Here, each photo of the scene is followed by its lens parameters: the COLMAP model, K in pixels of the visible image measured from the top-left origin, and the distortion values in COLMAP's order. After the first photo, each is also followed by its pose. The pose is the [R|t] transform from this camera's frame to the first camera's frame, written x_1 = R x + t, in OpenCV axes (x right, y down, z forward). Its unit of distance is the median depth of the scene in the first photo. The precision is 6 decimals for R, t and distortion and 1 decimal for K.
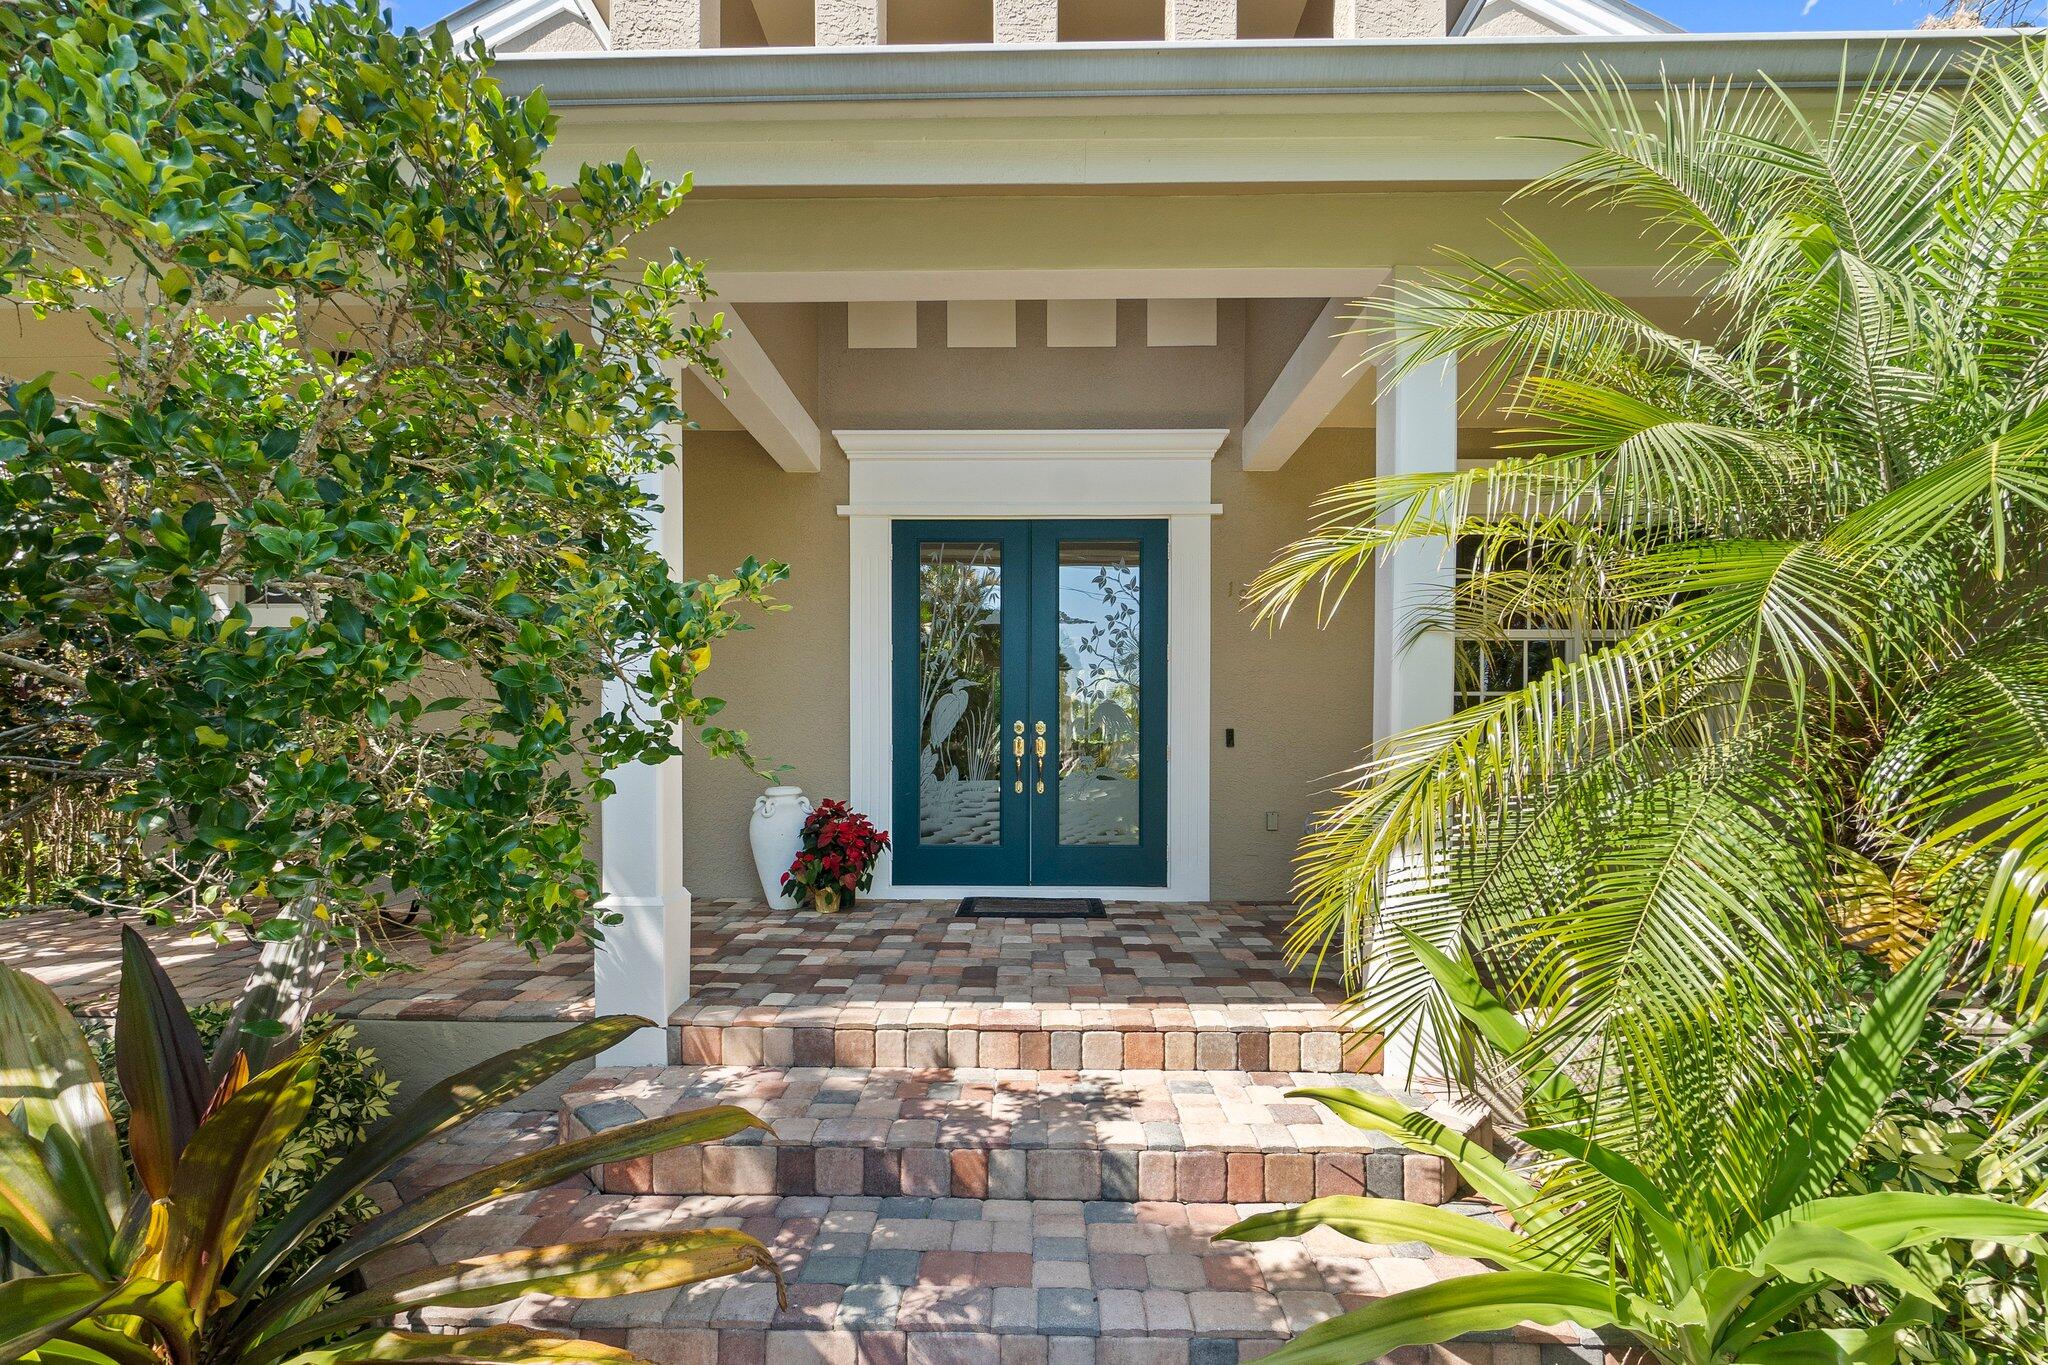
lens RADIAL K [[955.1, 0, 1018.8], [0, 955.1, 746.8], [0, 0, 1]] dist [-0.000672, -0.000060]
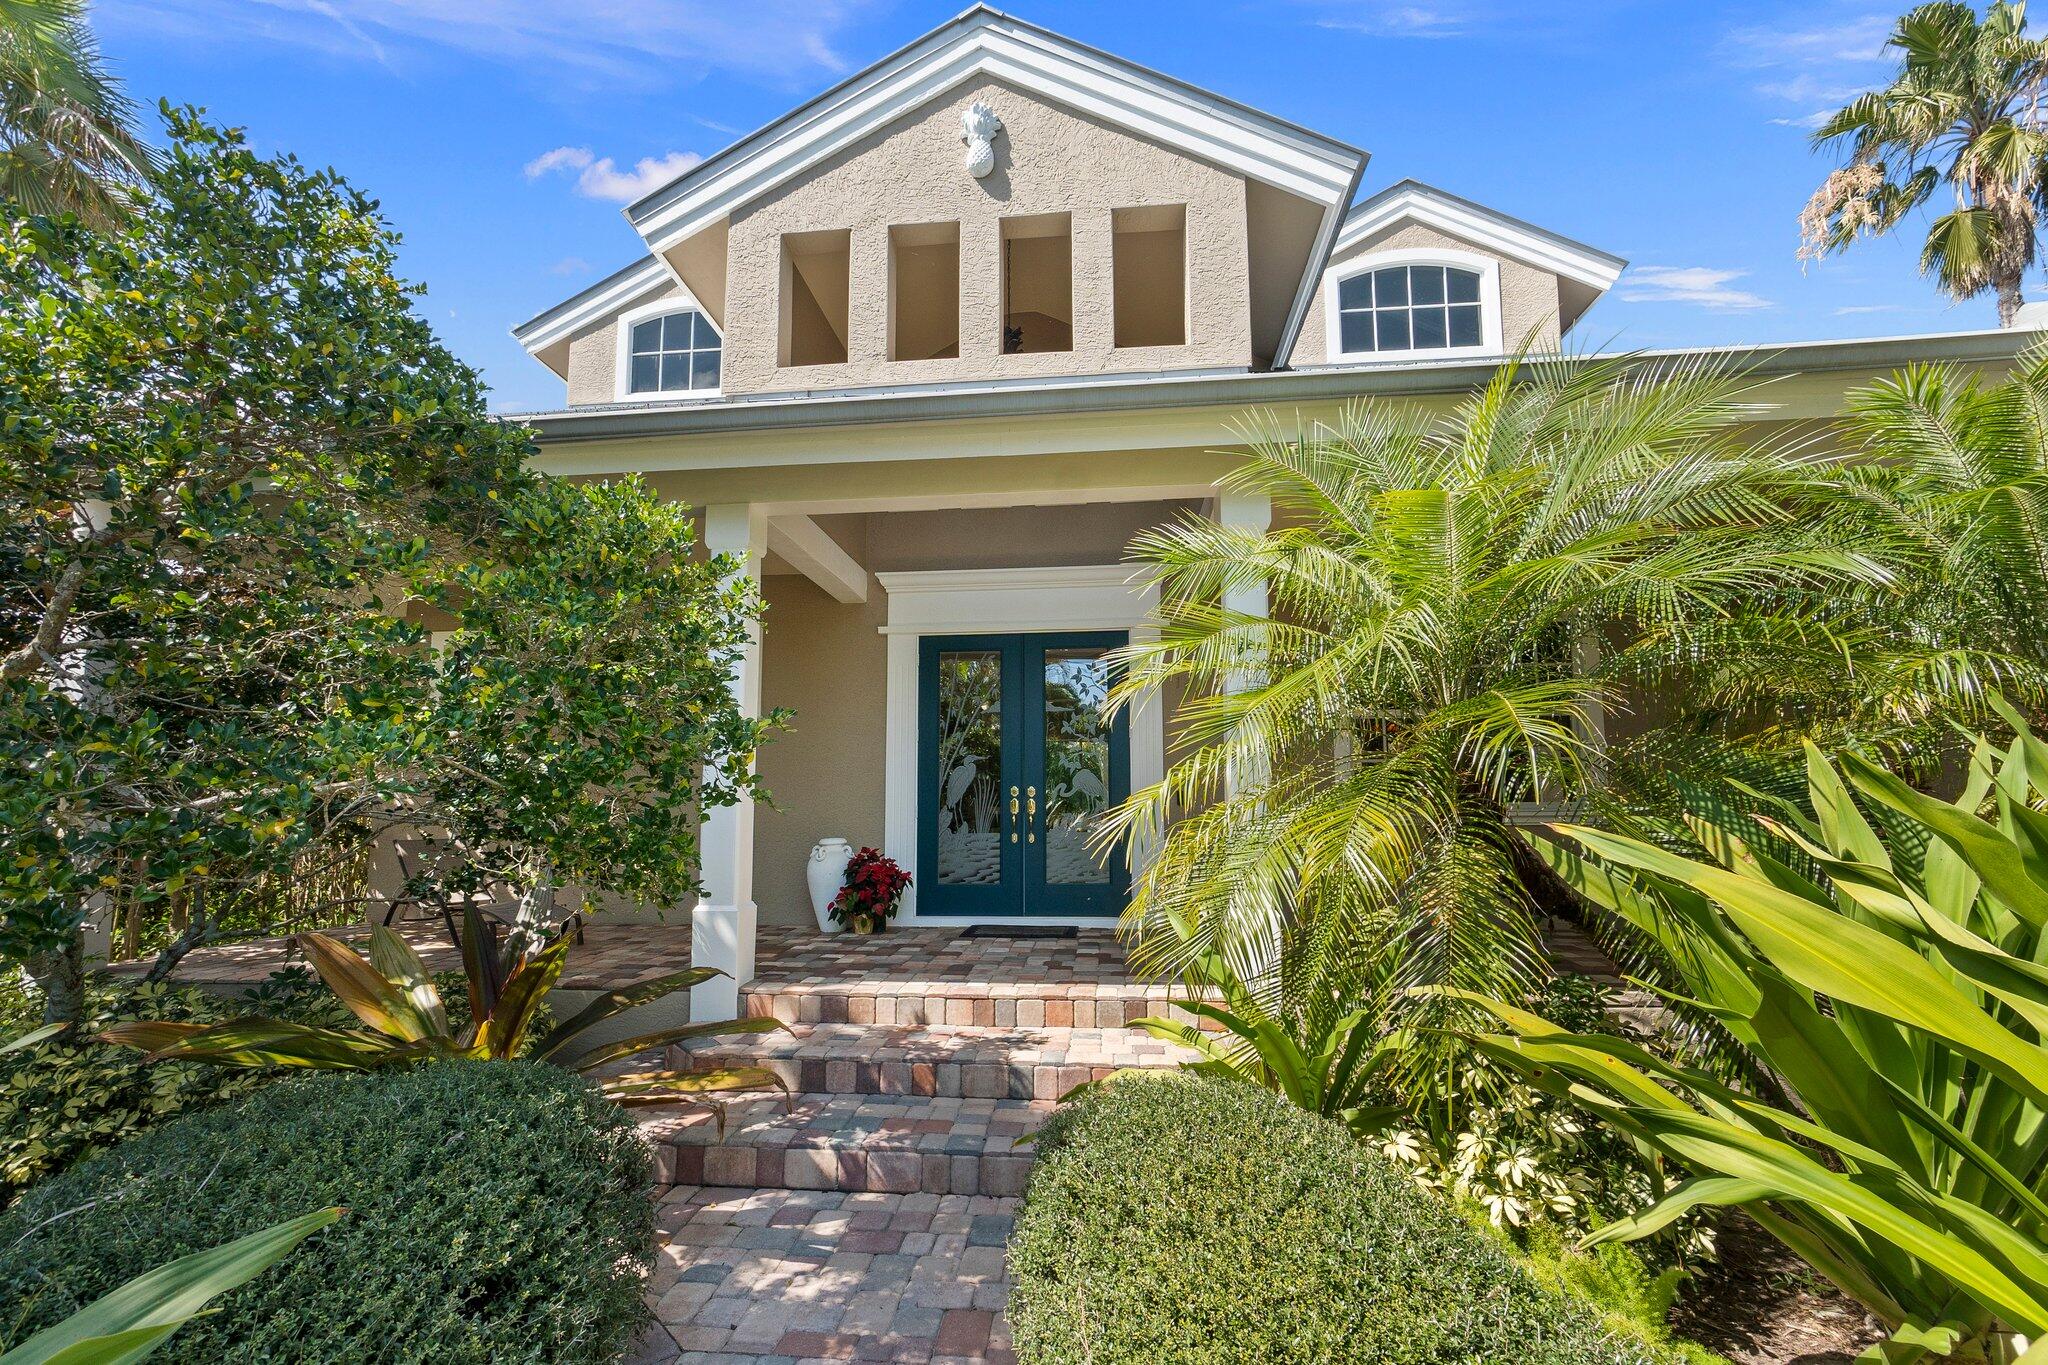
lens RADIAL K [[897.5, 0, 1032.9], [0, 897.5, 697.9], [0, 0, 1]] dist [-0.002105, -0.000289]
pose [[0.998361, -0.014328, -0.055403, 0.179309], [0.007194, 0.991892, -0.126881, 0.016073], [0.056771, 0.126275, 0.990369, -0.424892]]
